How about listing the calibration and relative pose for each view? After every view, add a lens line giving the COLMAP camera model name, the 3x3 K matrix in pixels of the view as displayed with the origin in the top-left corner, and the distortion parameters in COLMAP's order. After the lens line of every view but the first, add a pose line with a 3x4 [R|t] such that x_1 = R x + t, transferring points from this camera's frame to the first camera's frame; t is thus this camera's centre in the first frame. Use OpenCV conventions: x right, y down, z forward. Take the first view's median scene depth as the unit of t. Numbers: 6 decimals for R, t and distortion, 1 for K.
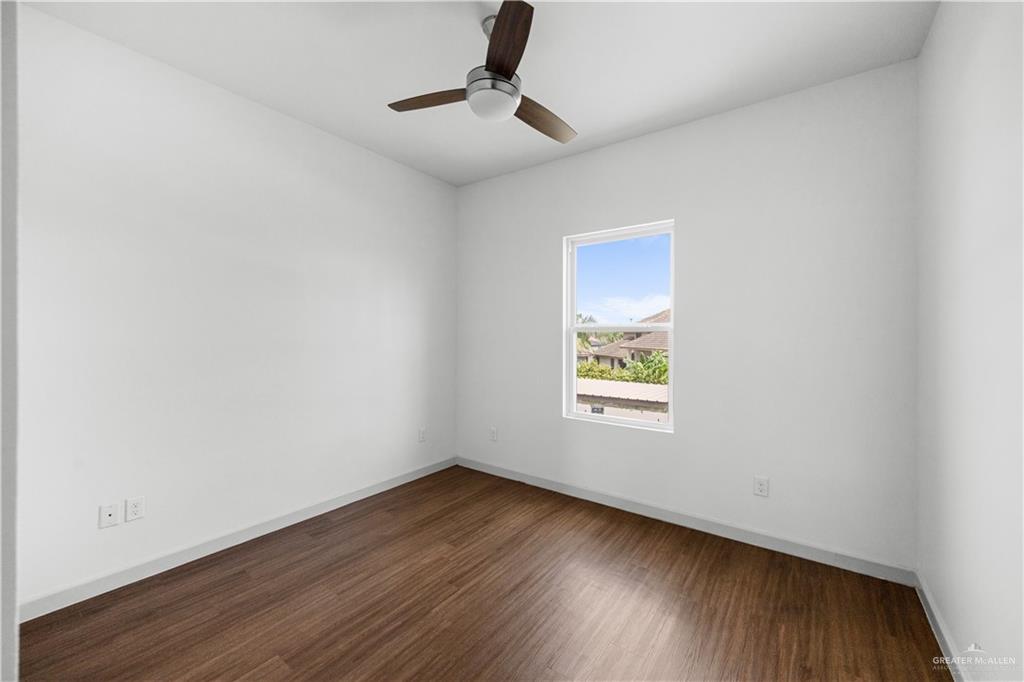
lens RADIAL K [[405.6, 0, 512.0], [0, 405.6, 341.0], [0, 0, 1]] dist [0.000118, -0.000011]
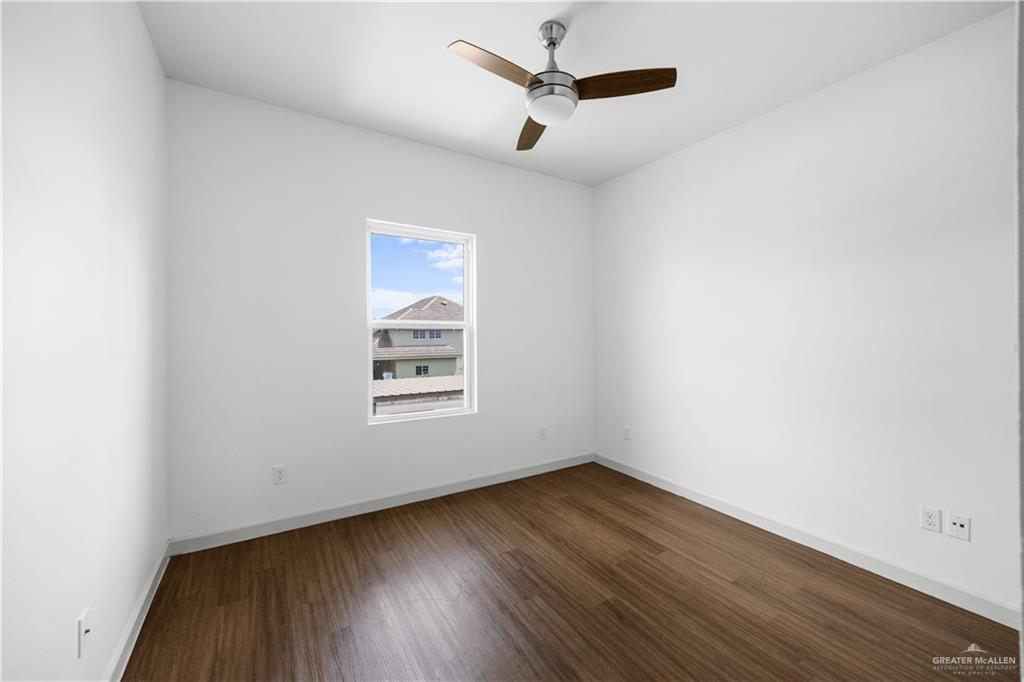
lens RADIAL K [[400.3, 0, 511.9], [0, 400.3, 337.3], [0, 0, 1]] dist [-0.000525, -0.000046]
pose [[0.370969, -0.021632, 0.928393, -0.577257], [0.010441, 0.999763, 0.019123, -0.018165], [-0.928586, 0.002600, 0.371107, 0.403671]]
